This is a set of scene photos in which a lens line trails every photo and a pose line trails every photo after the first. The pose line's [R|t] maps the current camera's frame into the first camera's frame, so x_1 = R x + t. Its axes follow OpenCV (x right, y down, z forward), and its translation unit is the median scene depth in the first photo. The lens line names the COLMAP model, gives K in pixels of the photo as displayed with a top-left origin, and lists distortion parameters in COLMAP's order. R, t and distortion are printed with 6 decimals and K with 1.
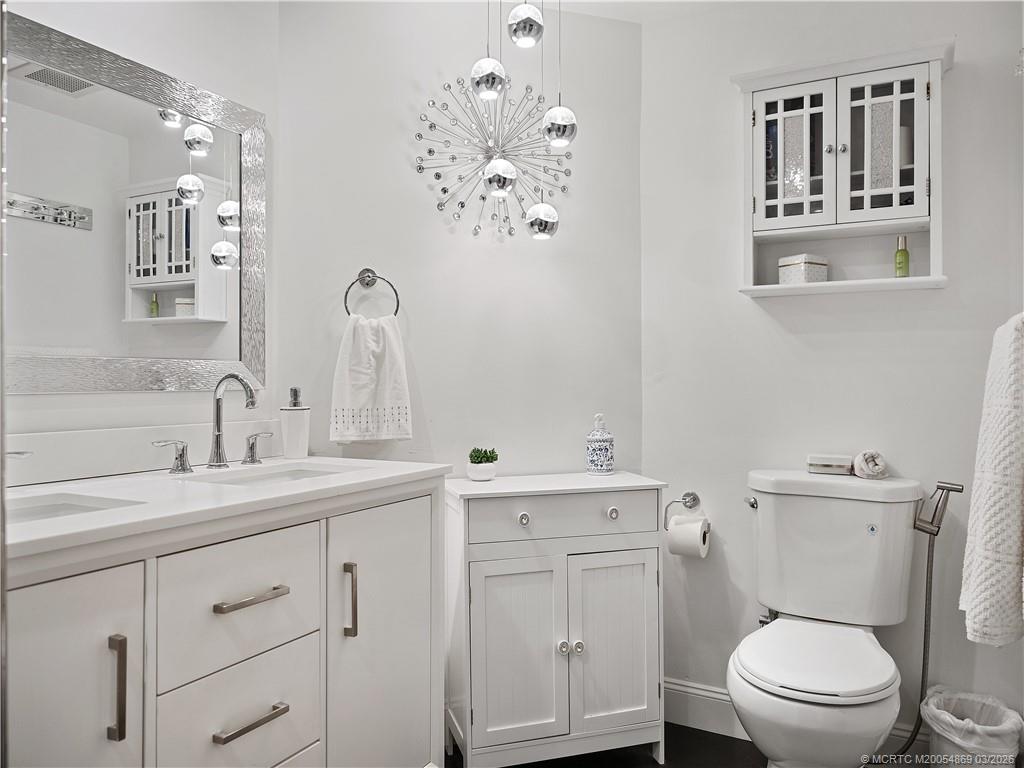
lens RADIAL K [[748.2, 0, 514.7], [0, 748.2, 373.2], [0, 0, 1]] dist [-0.006020, -0.000393]
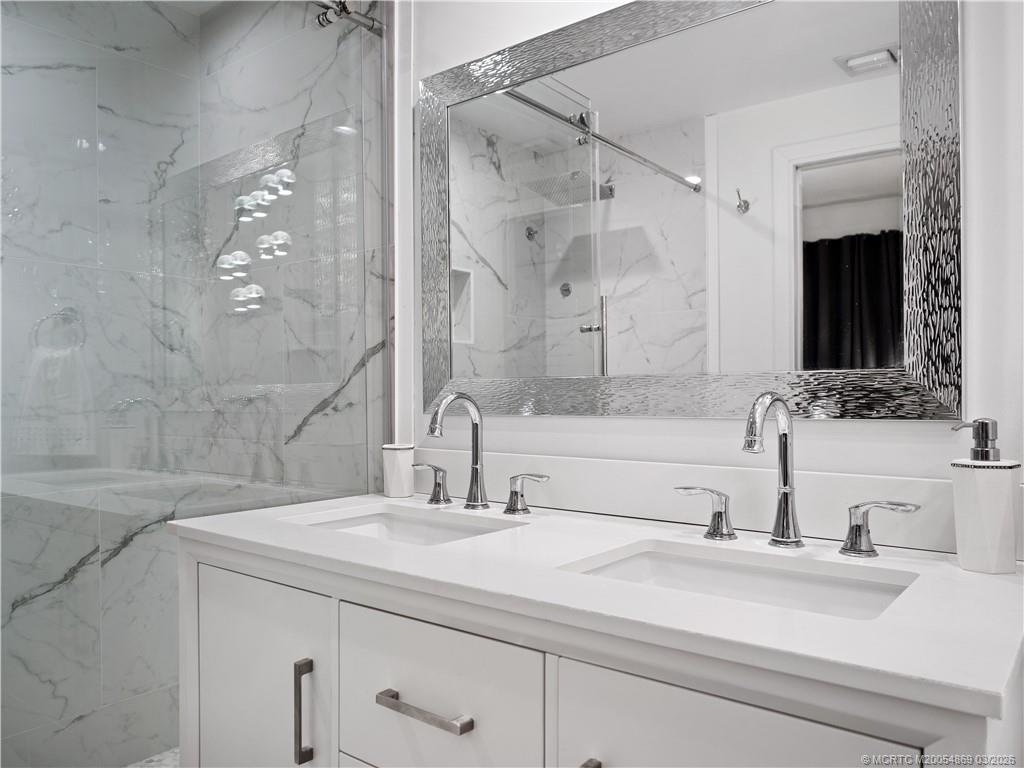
lens RADIAL K [[748.2, 0, 514.7], [0, 748.2, 373.2], [0, 0, 1]] dist [-0.006020, -0.000393]
pose [[-0.173468, -0.032543, -0.984302, 0.221224], [-0.001192, 0.999460, -0.032834, 0.005770], [0.984839, -0.004522, -0.173413, 0.797038]]
